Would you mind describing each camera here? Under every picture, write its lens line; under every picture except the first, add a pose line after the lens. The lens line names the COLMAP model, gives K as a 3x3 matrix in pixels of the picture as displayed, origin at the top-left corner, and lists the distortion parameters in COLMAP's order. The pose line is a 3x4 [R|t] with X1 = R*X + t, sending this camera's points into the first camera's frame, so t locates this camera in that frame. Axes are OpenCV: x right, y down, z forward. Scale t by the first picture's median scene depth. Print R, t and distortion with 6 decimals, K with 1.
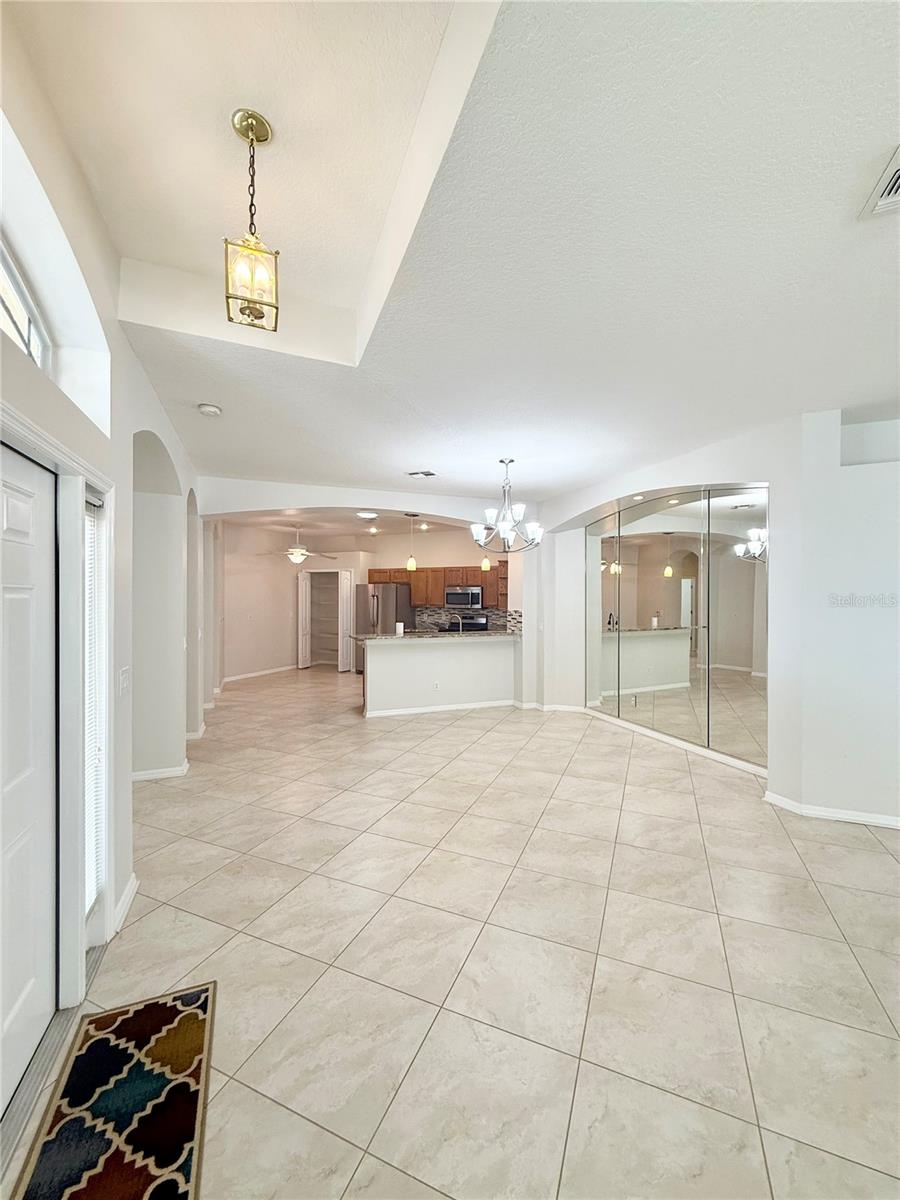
lens RADIAL K [[475.0, 0, 452.4], [0, 475.0, 591.5], [0, 0, 1]] dist [0.000886, 0.000011]
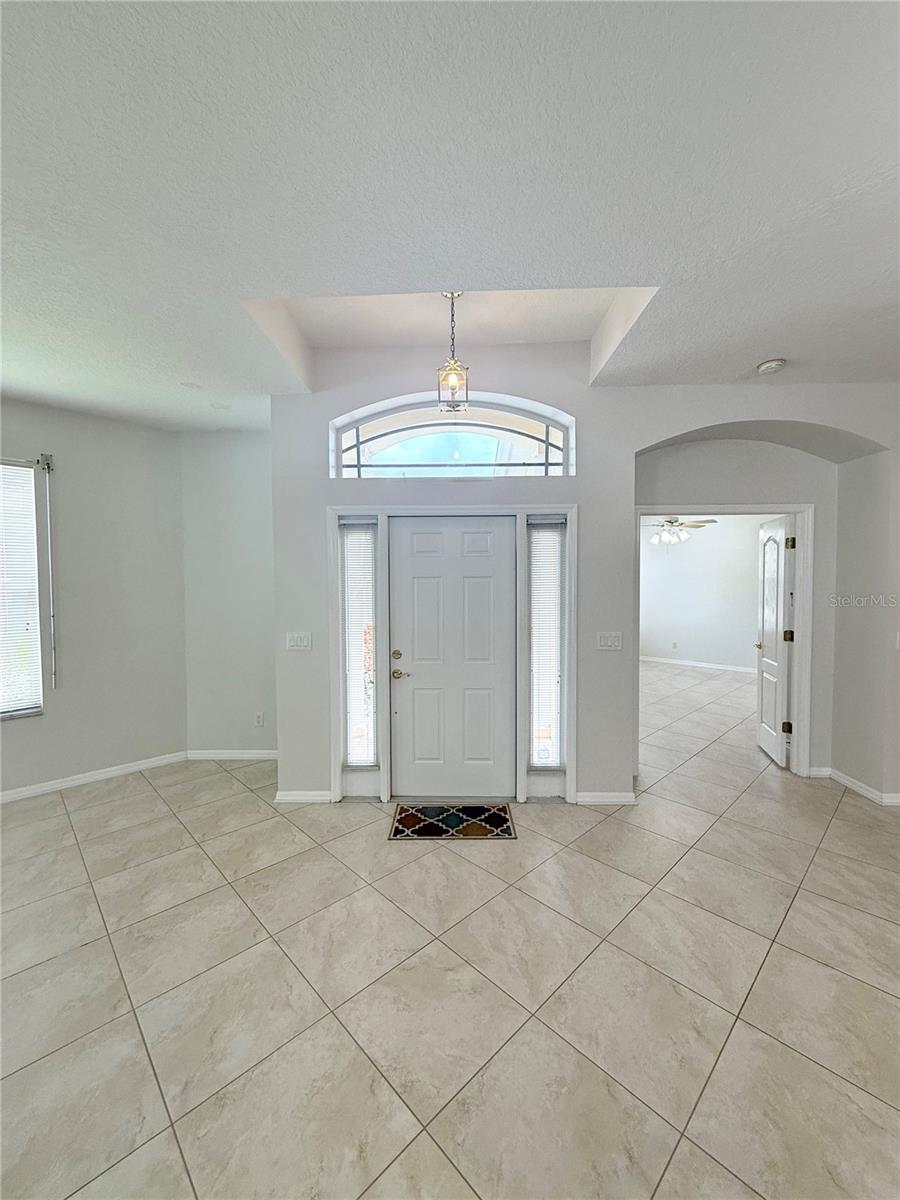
lens RADIAL K [[478.2, 0, 450.0], [0, 478.2, 600.0], [0, 0, 1]] dist [-0.001148, -0.000043]
pose [[-0.388669, 0.034290, -0.920739, 0.995161], [0.012895, 0.999412, 0.031776, 0.024162], [0.921287, 0.000477, -0.388882, 1.474182]]
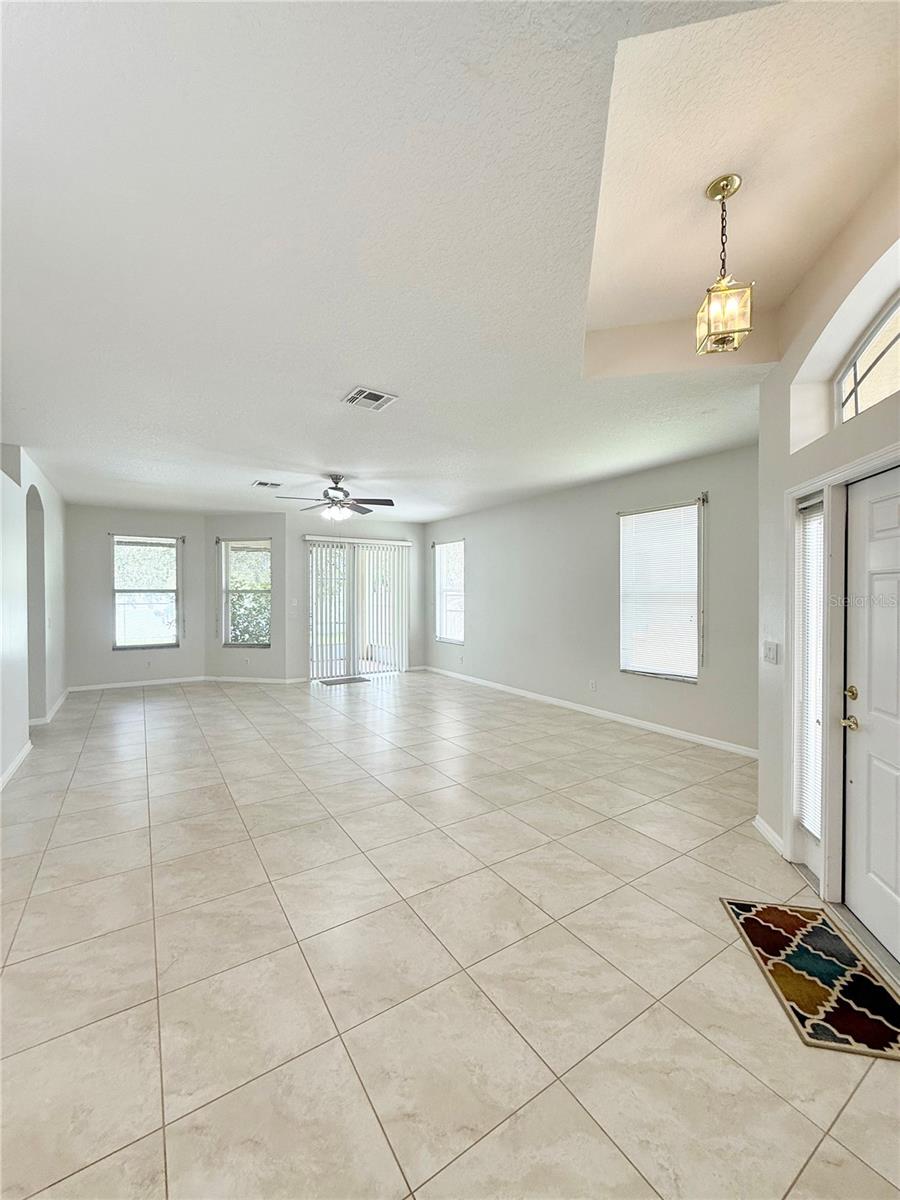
lens RADIAL K [[478.2, 0, 450.0], [0, 478.2, 600.0], [0, 0, 1]] dist [-0.001148, -0.000043]
pose [[-0.830757, -0.011035, 0.556525, -0.463730], [-0.008112, 0.999937, 0.007718, 0.054979], [-0.556576, 0.001897, -0.830795, 2.147965]]
